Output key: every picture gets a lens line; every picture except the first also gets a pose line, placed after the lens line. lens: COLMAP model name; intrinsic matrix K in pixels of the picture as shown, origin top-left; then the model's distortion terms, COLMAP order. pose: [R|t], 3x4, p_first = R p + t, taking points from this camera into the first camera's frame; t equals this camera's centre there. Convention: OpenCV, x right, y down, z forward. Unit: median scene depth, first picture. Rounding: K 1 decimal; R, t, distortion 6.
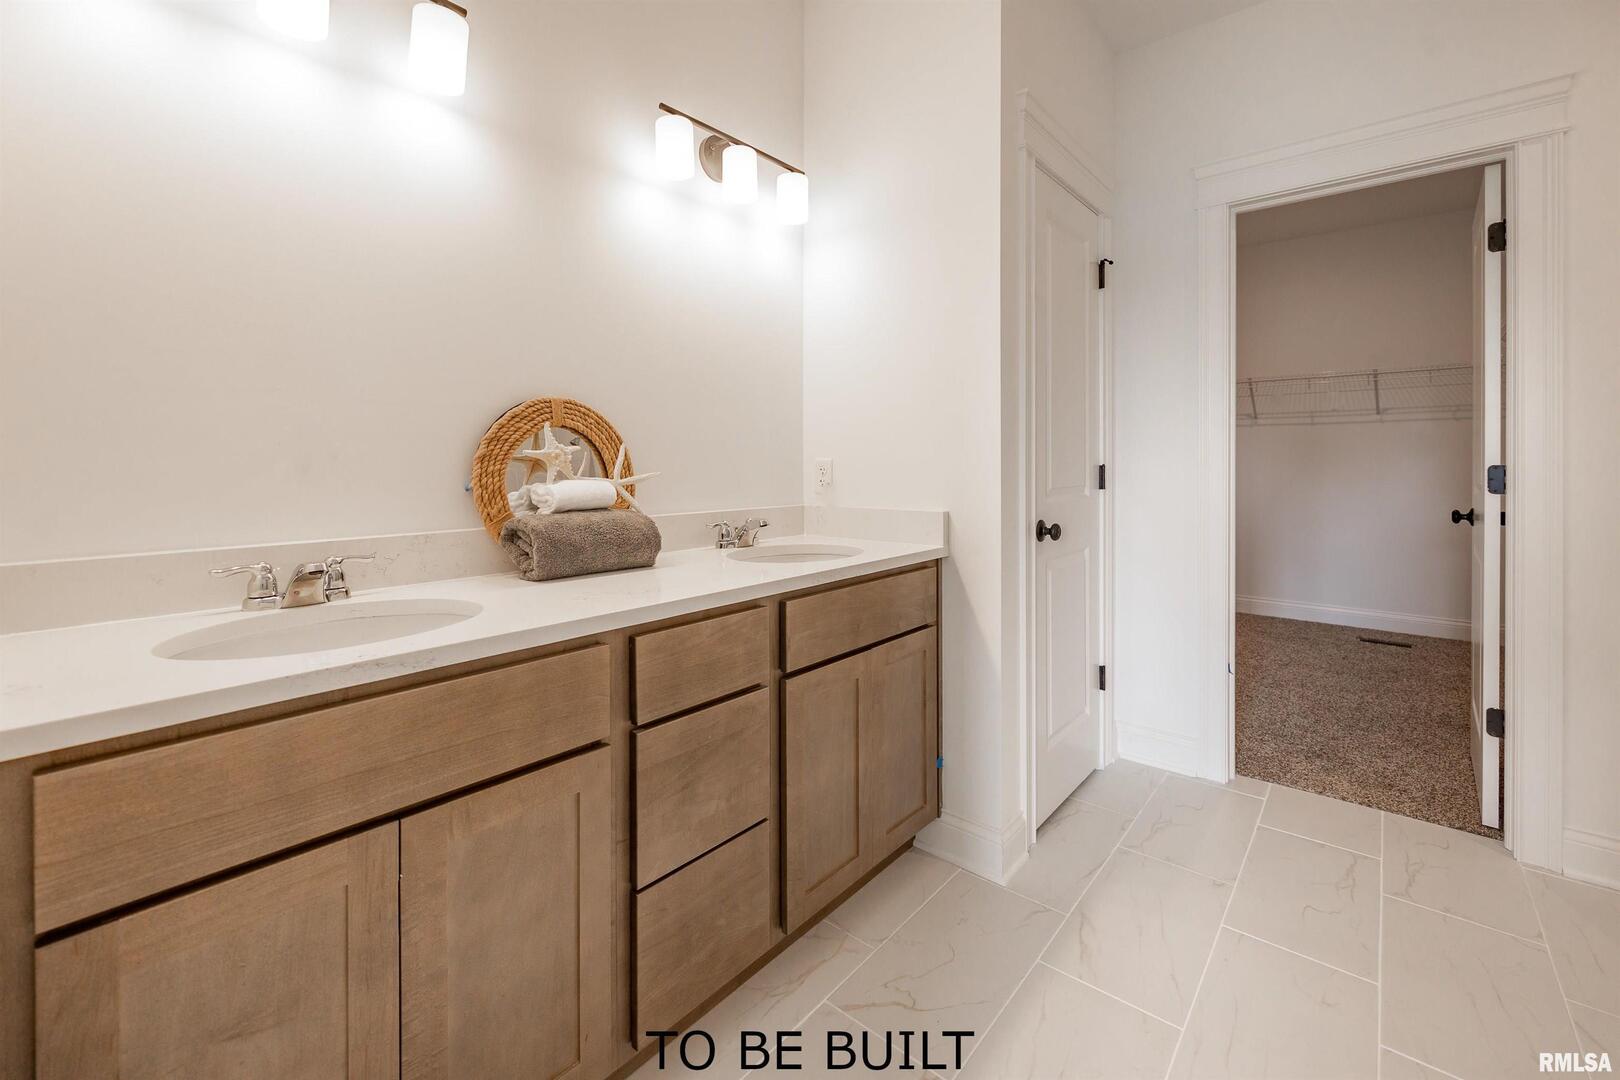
lens RADIAL K [[678.7, 0, 810.7], [0, 678.7, 520.0], [0, 0, 1]] dist [-0.000331, -0.000006]
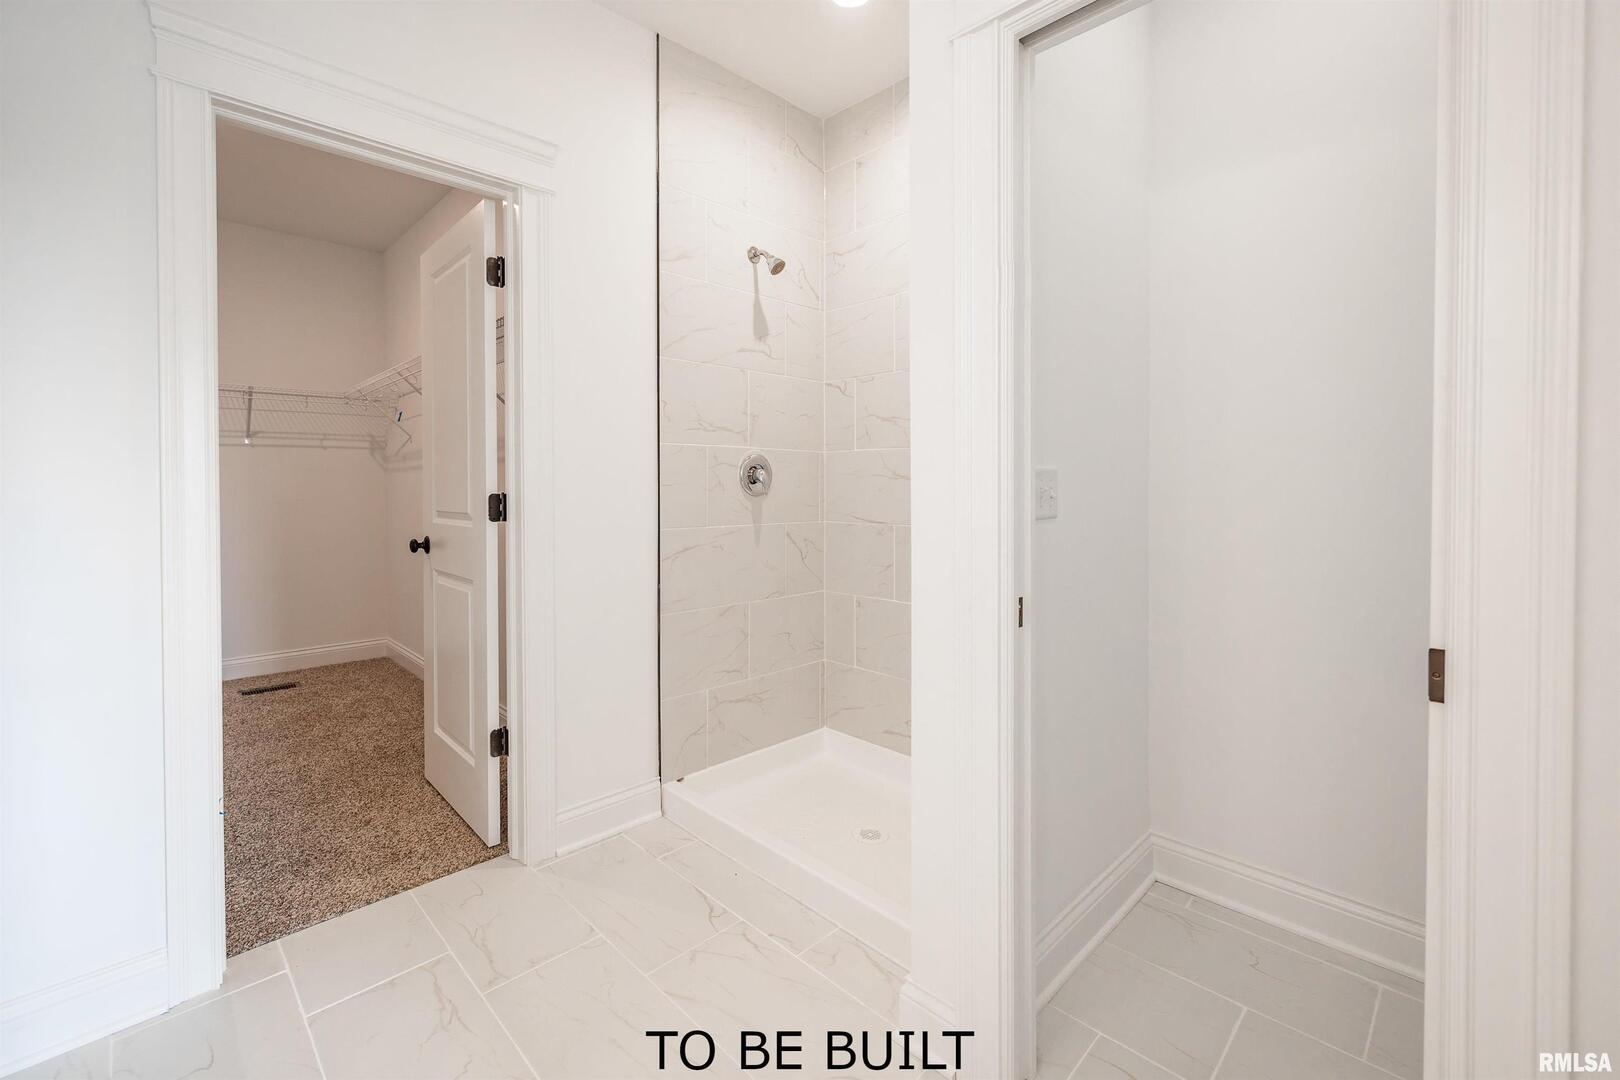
lens RADIAL K [[702.2, 0, 807.9], [0, 702.2, 489.2], [0, 0, 1]] dist [0.000379, 0.000323]
pose [[0.120556, -0.019984, 0.992505, 0.014589], [0.100860, 0.994870, 0.007780, -0.039149], [-0.987569, 0.099166, 0.121953, 0.313196]]
